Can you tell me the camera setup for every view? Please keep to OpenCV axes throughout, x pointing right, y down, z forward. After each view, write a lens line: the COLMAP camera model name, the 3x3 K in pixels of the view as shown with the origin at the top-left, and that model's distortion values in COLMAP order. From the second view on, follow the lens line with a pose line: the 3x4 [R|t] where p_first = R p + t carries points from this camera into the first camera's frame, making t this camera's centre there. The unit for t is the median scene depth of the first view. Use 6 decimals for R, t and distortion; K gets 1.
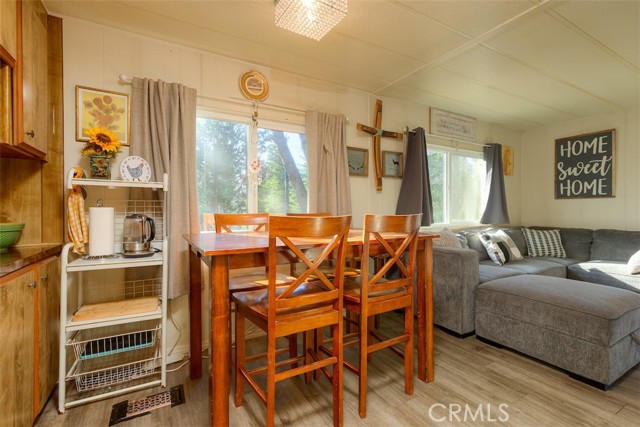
lens RADIAL K [[296.3, 0, 316.6], [0, 296.3, 213.2], [0, 0, 1]] dist [0.004521, 0.001757]
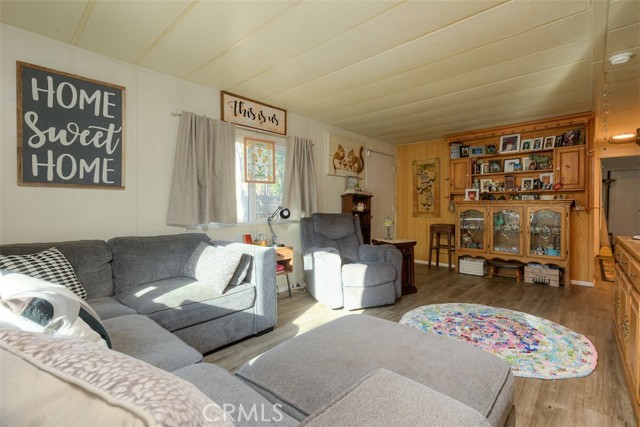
lens RADIAL K [[296.3, 0, 326.8], [0, 296.3, 204.6], [0, 0, 1]] dist [0.004521, 0.001757]
pose [[-0.318477, 0.009942, 0.947878, 0.210486], [0.011742, 0.999910, -0.006543, -0.007642], [-0.947858, 0.009046, -0.318565, 0.761586]]
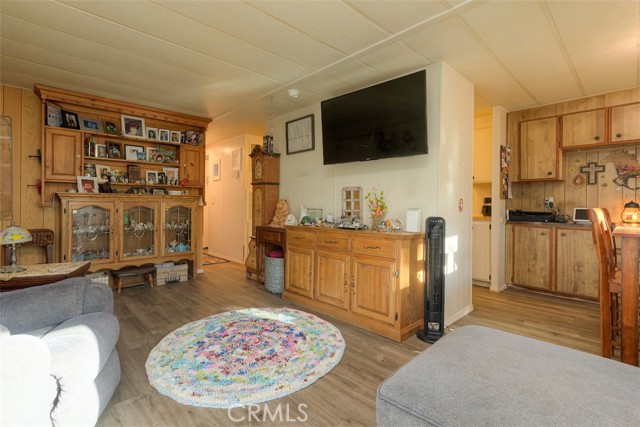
lens RADIAL K [[296.3, 0, 323.7], [0, 296.3, 203.3], [0, 0, 1]] dist [0.004521, 0.001757]
pose [[-0.968620, -0.003112, -0.248529, 0.754257], [-0.006600, 0.999891, 0.013202, -0.011526], [0.248460, 0.014428, -0.968535, 0.820461]]
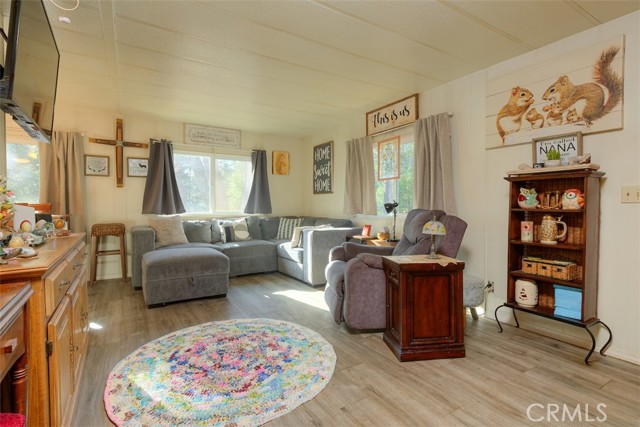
lens RADIAL K [[318.2, 0, 321.1], [0, 318.2, 205.4], [0, 0, 1]] dist [-0.003261, 0.000005]
pose [[0.999538, 0.004997, 0.029996, 0.886575], [-0.004703, 0.999940, -0.009850, 0.013851], [-0.030044, 0.009704, 0.999501, -0.377178]]
